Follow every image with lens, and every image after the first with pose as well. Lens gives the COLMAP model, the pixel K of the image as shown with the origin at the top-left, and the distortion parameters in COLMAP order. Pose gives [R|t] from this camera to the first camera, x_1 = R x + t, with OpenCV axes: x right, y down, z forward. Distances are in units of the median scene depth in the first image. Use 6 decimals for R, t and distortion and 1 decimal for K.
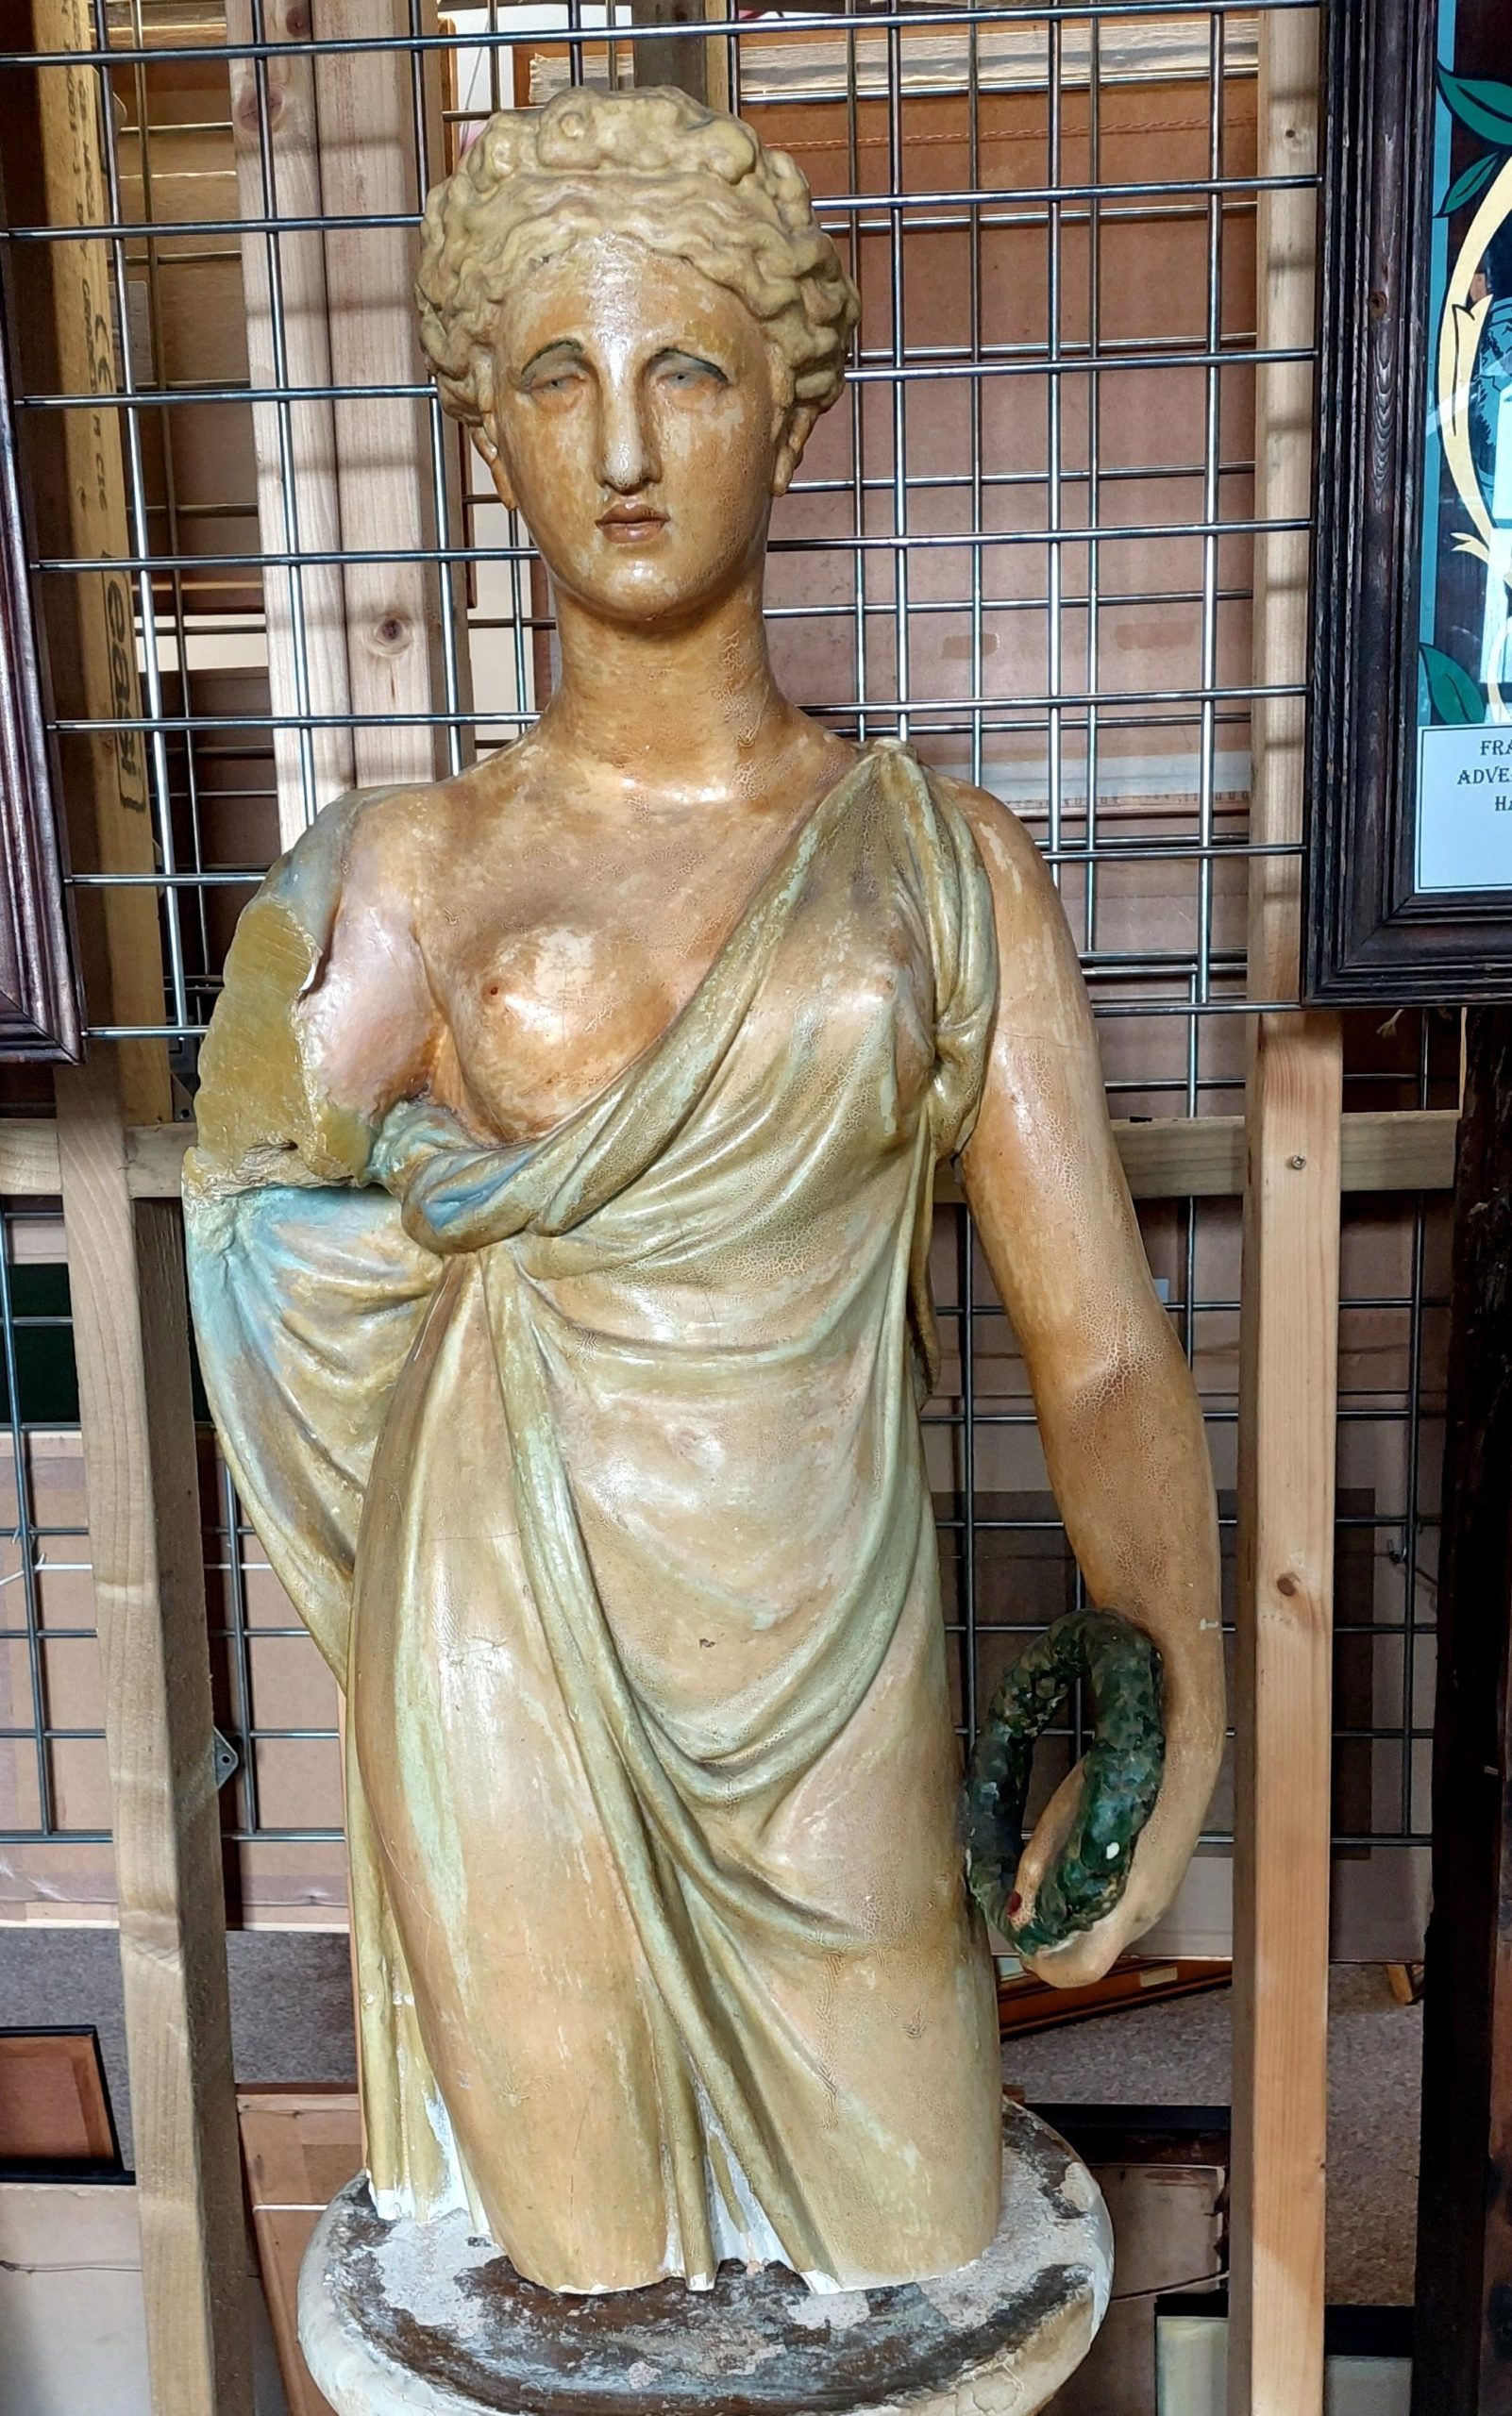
lens RADIAL K [[2380.3, 0, 806.2], [0, 2380.3, 1515.2], [0, 0, 1]] dist [0.052917, 0.000000]
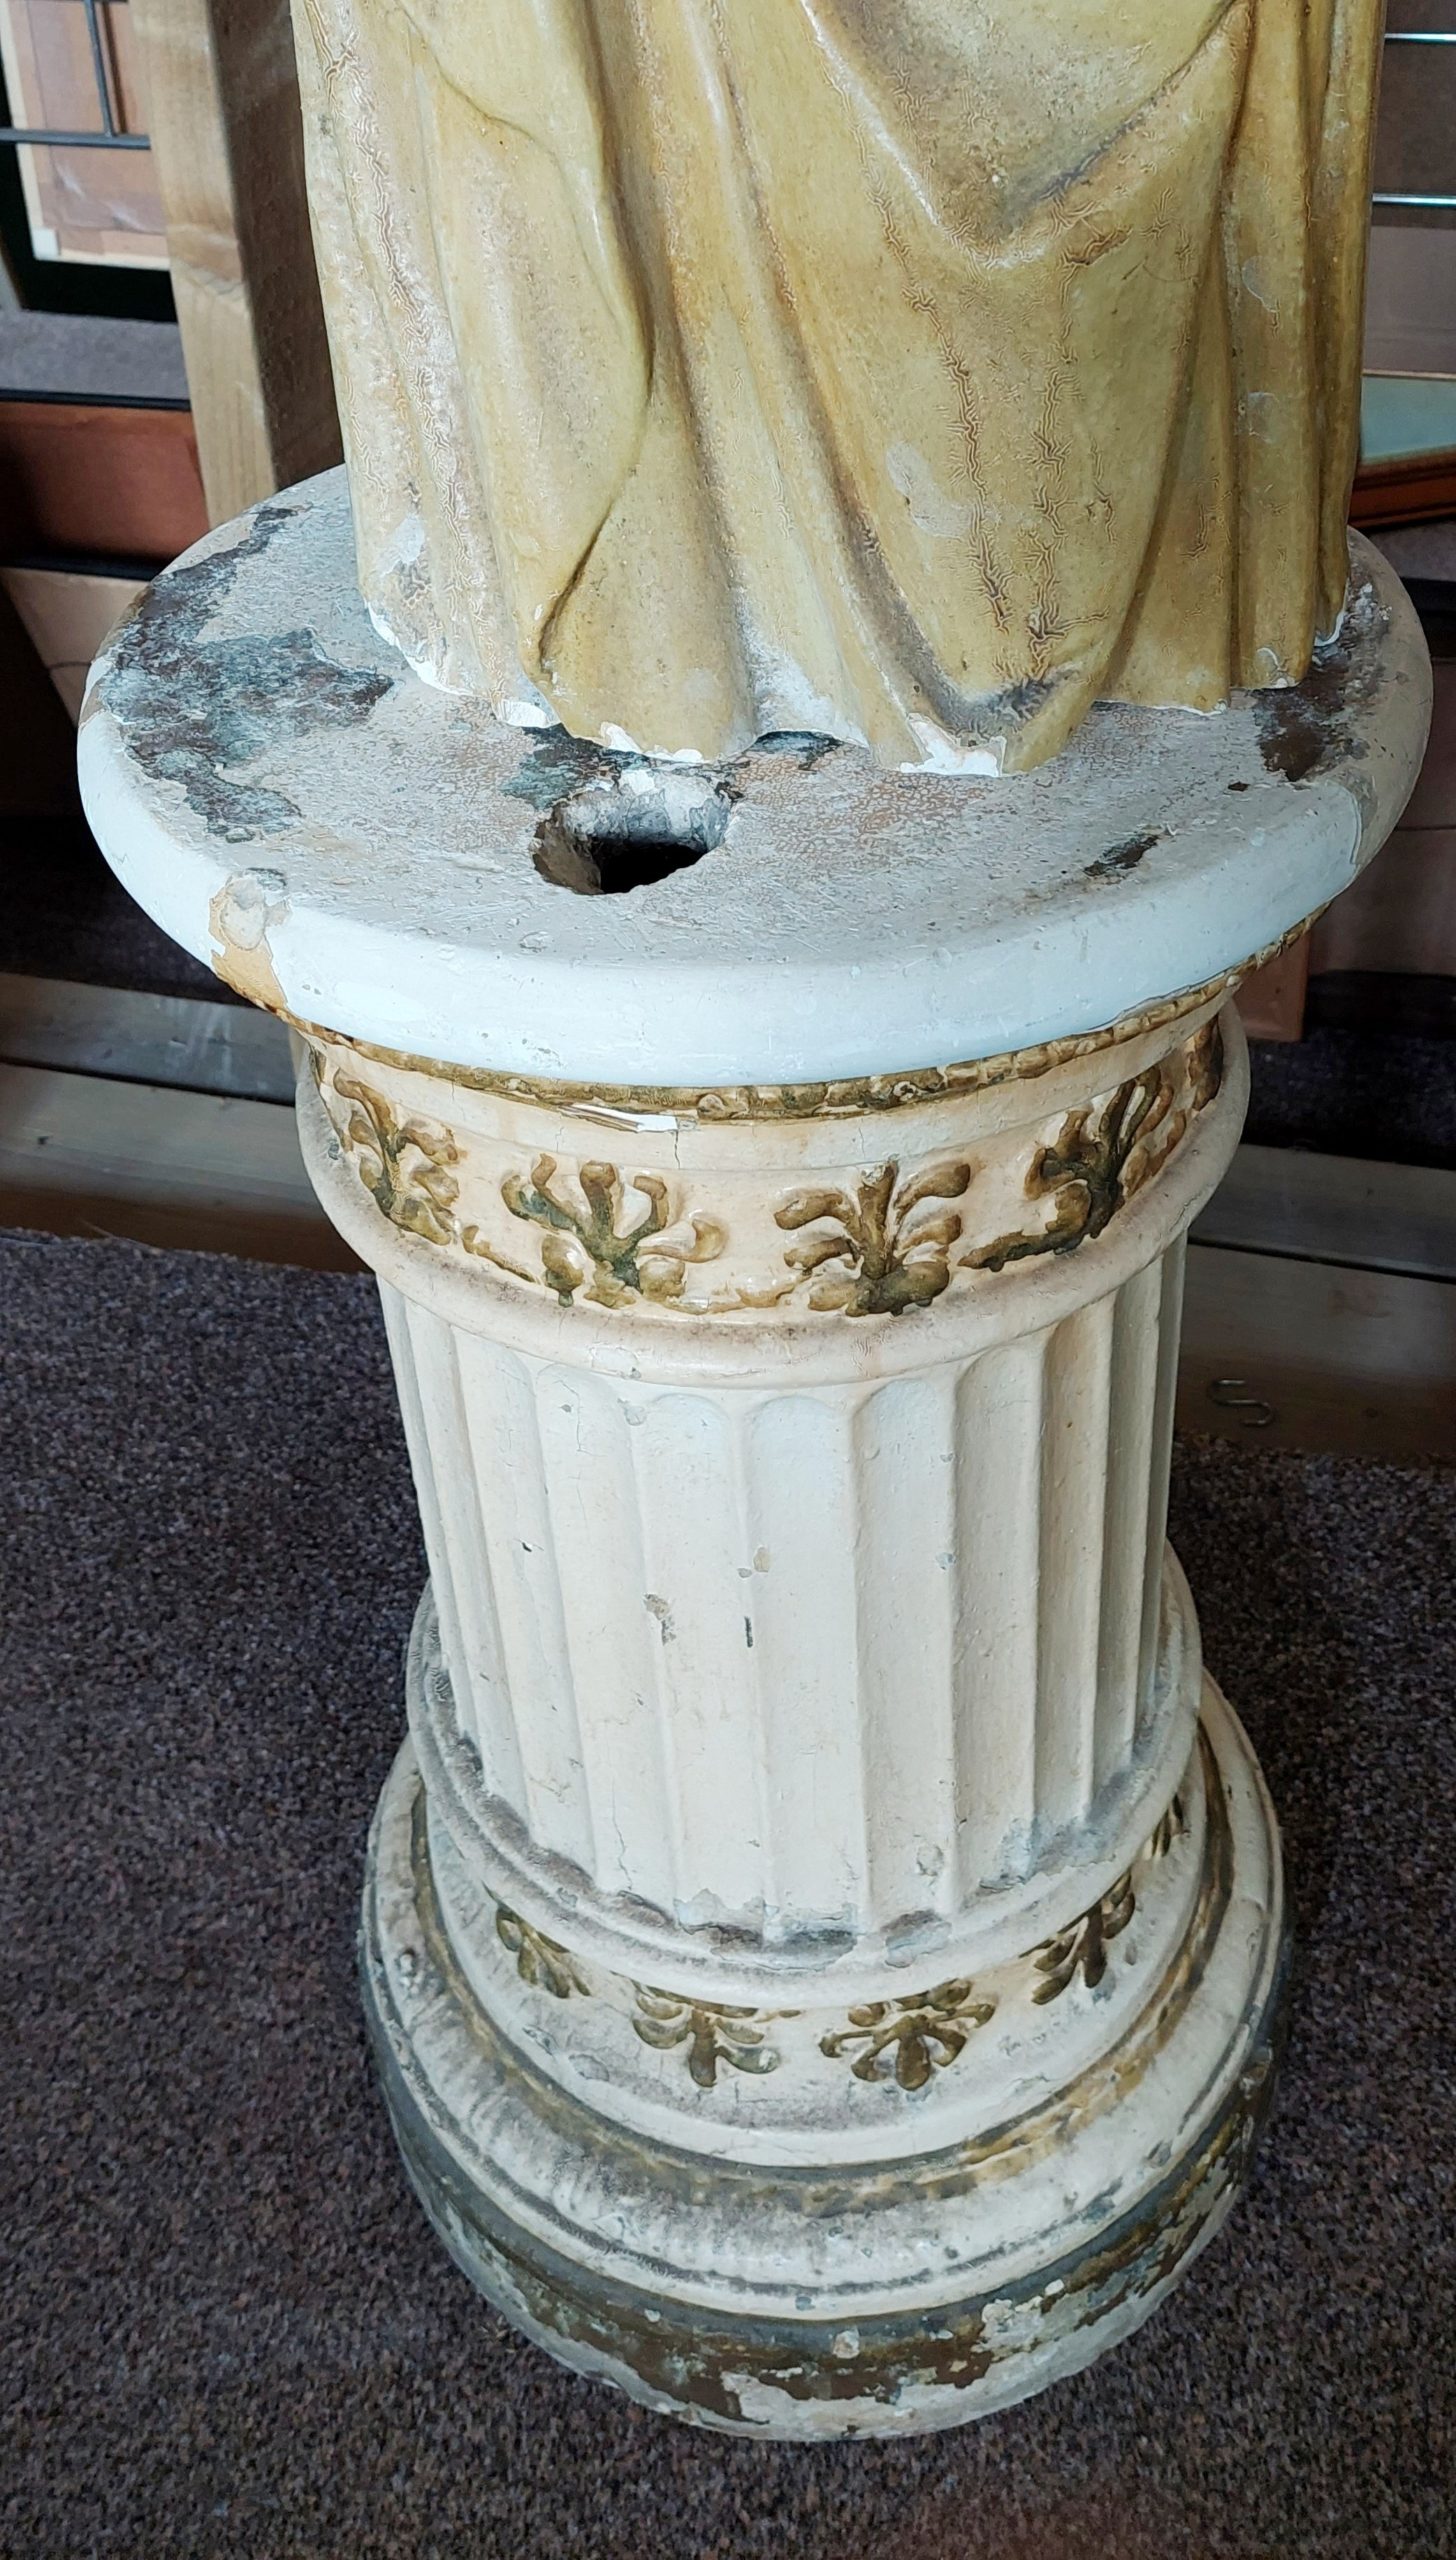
lens RADIAL K [[2309.0, 0, 784.1], [0, 2309.0, 930.2], [0, 0, 1]] dist [0.082984, -0.095271]
pose [[0.983354, 0.098133, -0.152918, 0.068807], [-0.036510, 0.931160, 0.362779, 0.166570], [0.177992, -0.351157, 0.919243, 0.471938]]
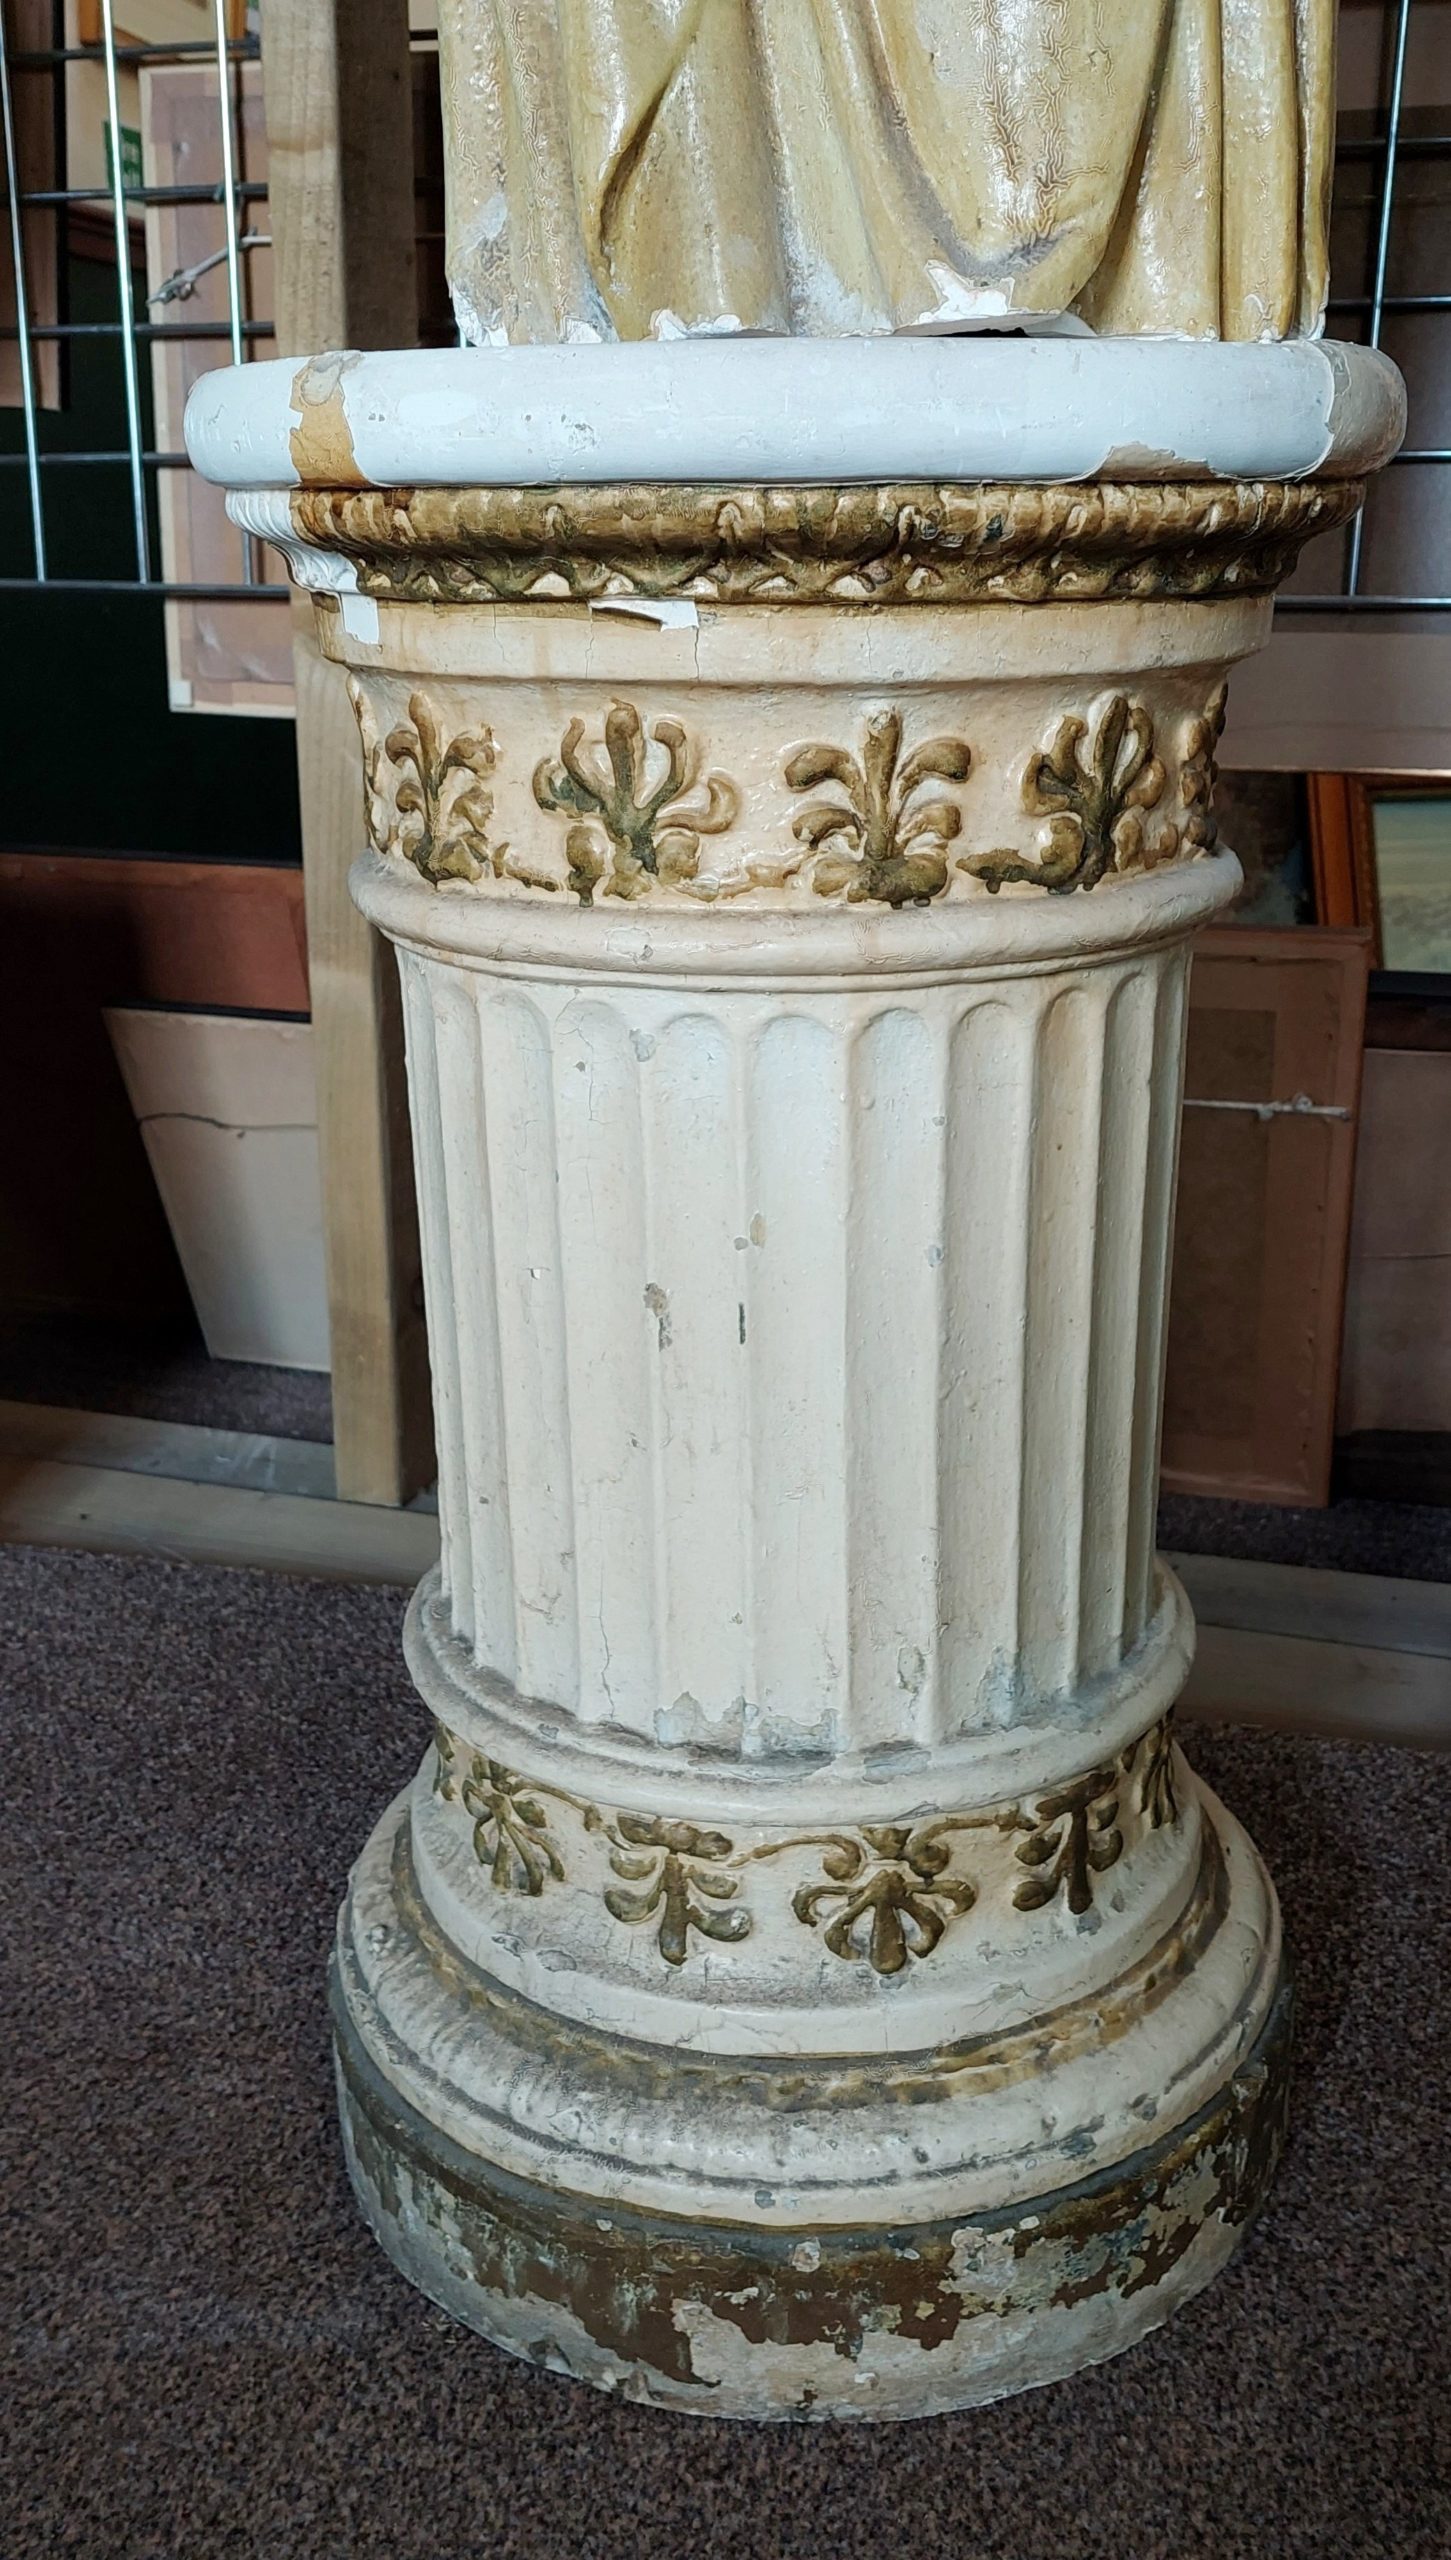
lens RADIAL K [[2309.0, 0, 774.0], [0, 2309.0, 1386.5], [0, 0, 1]] dist [0.082984, -0.095271]
pose [[0.973097, 0.104965, -0.205097, 0.128878], [-0.075237, 0.986161, 0.147734, 0.515905], [0.217766, -0.128329, 0.967528, 0.348612]]
